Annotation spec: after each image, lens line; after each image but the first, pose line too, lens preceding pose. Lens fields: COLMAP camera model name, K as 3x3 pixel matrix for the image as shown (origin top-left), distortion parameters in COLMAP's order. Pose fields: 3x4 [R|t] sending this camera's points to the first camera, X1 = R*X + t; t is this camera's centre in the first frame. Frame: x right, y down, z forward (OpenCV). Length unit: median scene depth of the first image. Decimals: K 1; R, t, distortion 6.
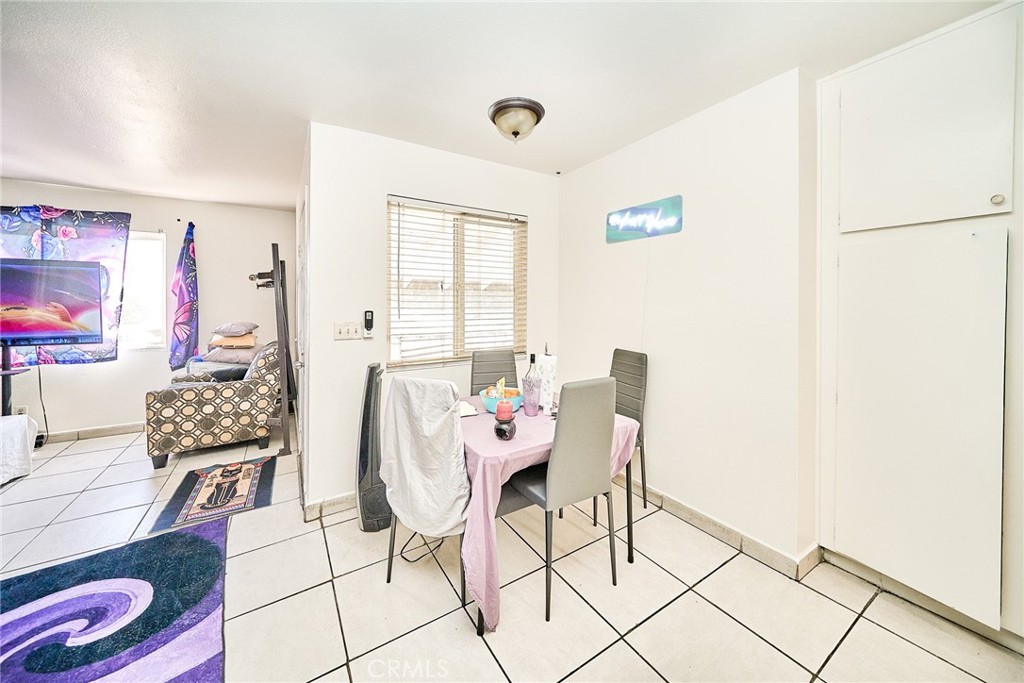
lens RADIAL K [[369.8, 0, 506.2], [0, 369.8, 337.8], [0, 0, 1]] dist [-0.000556, -0.000551]
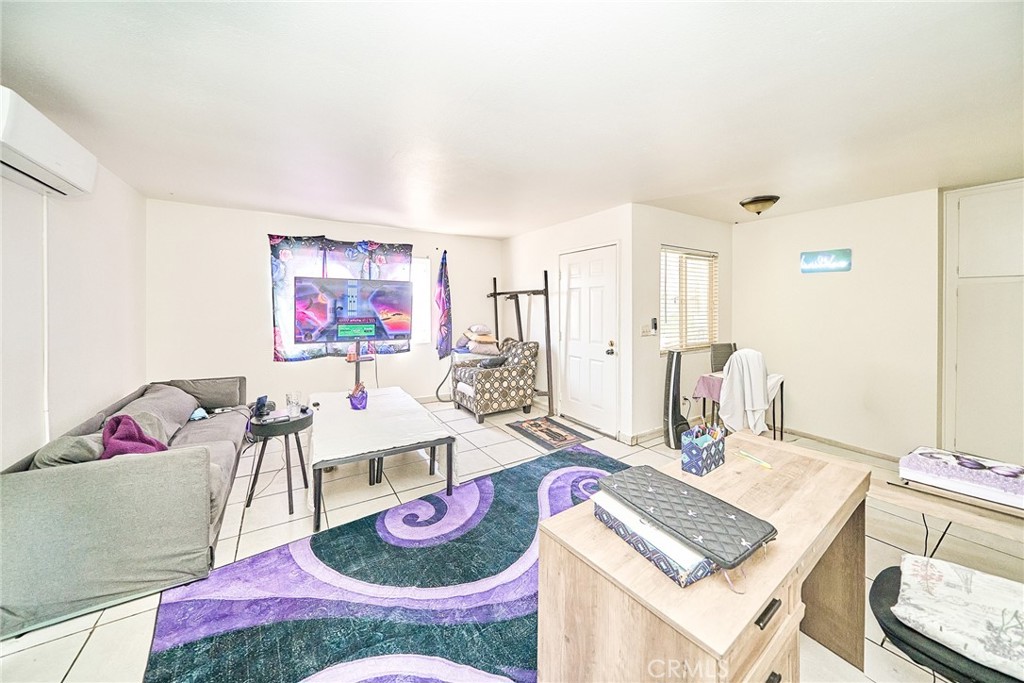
lens RADIAL K [[369.8, 0, 518.2], [0, 369.8, 340.3], [0, 0, 1]] dist [-0.000556, -0.000551]
pose [[0.999564, 0.000942, 0.029522, -0.769644], [-0.000931, 0.999999, -0.000382, 0.020047], [-0.029522, 0.000355, 0.999564, -0.443654]]
